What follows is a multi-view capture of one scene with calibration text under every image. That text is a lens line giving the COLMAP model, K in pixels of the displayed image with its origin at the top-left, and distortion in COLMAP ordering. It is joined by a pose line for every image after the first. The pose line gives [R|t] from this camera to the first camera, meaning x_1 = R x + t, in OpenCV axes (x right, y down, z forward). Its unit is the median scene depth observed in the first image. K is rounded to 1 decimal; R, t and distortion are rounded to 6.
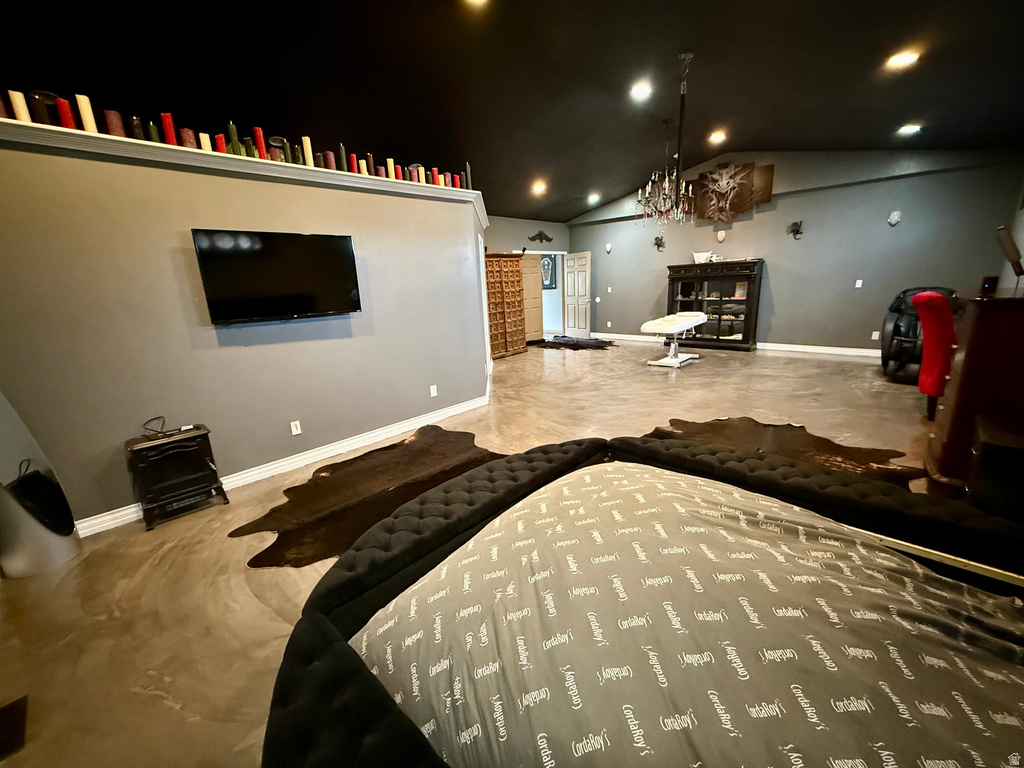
lens RADIAL K [[432.4, 0, 513.6], [0, 432.4, 389.0], [0, 0, 1]] dist [-0.003519, 0.000150]
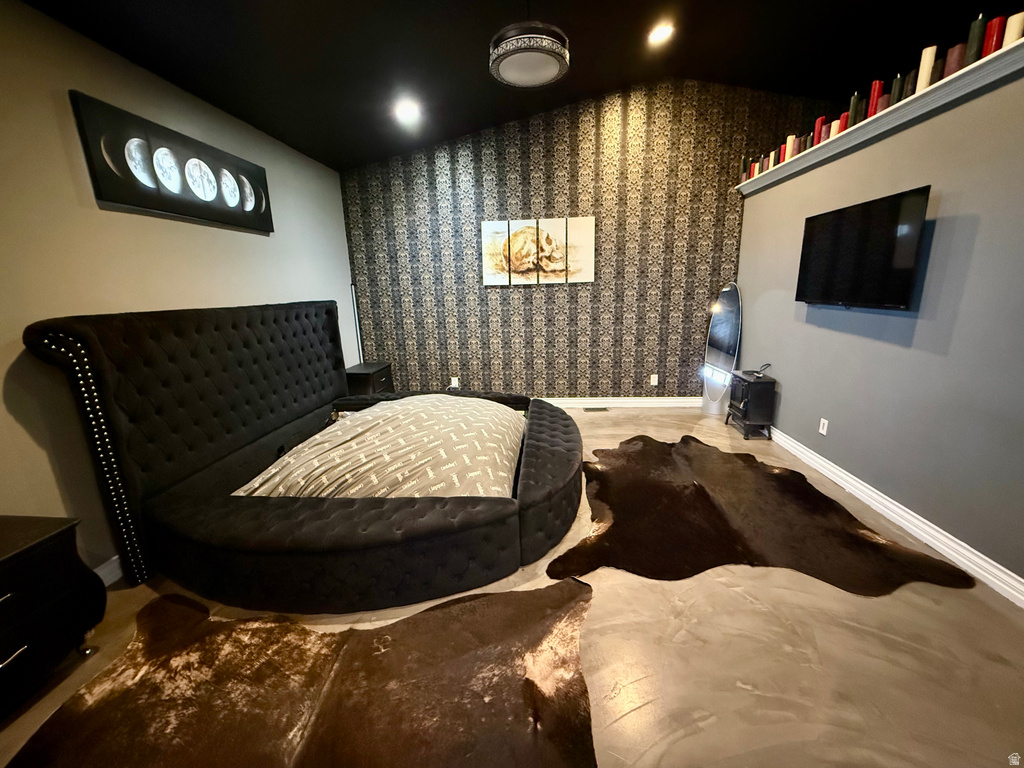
lens RADIAL K [[432.4, 0, 511.7], [0, 432.4, 385.4], [0, 0, 1]] dist [-0.003519, 0.000150]
pose [[-0.794407, 0.199960, -0.573527, 0.586795], [-0.082733, 0.899831, 0.428321, -0.366860], [0.601725, 0.387711, -0.698289, 1.391232]]
